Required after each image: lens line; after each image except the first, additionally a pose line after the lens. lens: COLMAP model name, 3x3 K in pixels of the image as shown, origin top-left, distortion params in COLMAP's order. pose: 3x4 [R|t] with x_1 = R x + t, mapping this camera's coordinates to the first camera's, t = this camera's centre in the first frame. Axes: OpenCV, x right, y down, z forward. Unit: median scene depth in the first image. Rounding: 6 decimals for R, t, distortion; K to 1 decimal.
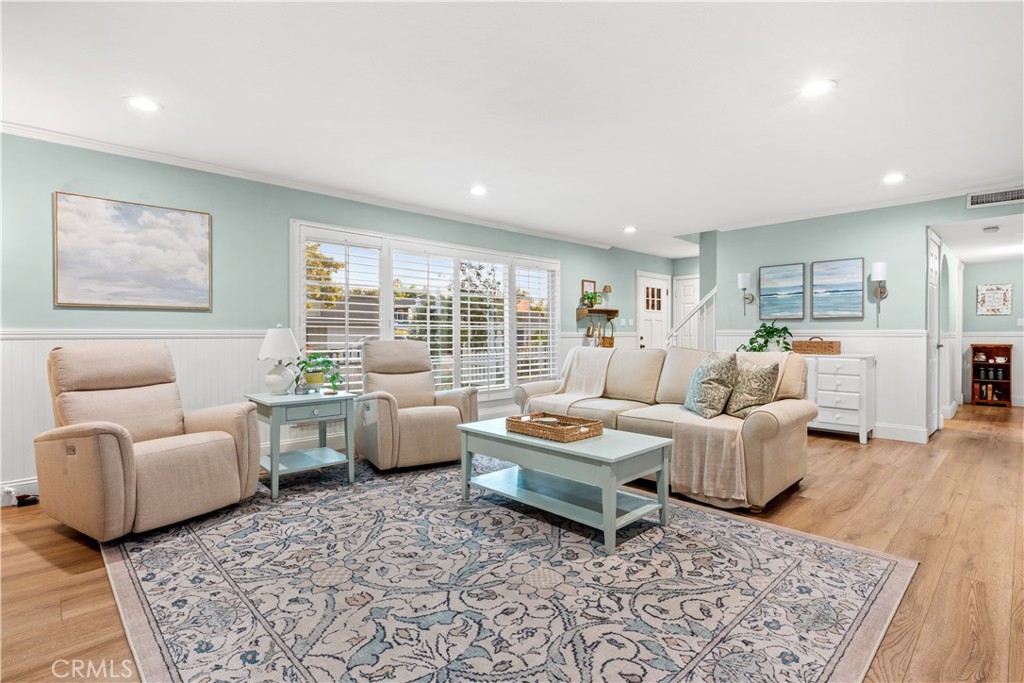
lens RADIAL K [[499.2, 0, 514.7], [0, 499.2, 337.8], [0, 0, 1]] dist [-0.003055, -0.001643]
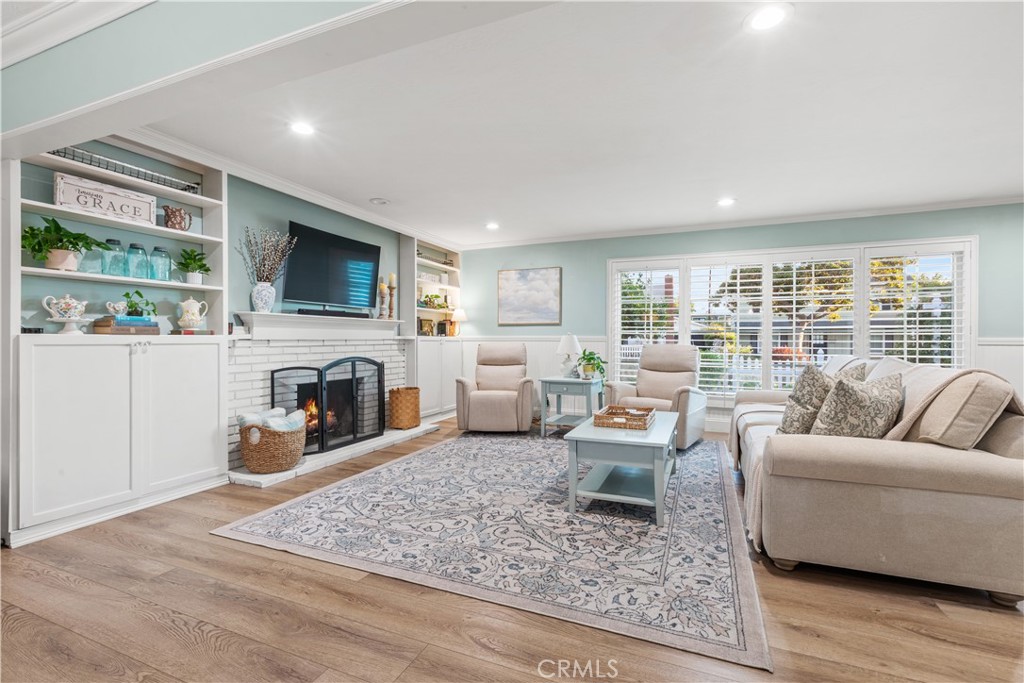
lens RADIAL K [[462.0, 0, 511.6], [0, 462.0, 346.1], [0, 0, 1]] dist [0.004035, -0.002160]
pose [[0.389701, 0.016840, -0.920788, 1.175973], [-0.010133, 0.999851, 0.013998, -0.005081], [0.920886, 0.003875, 0.389813, 0.387045]]
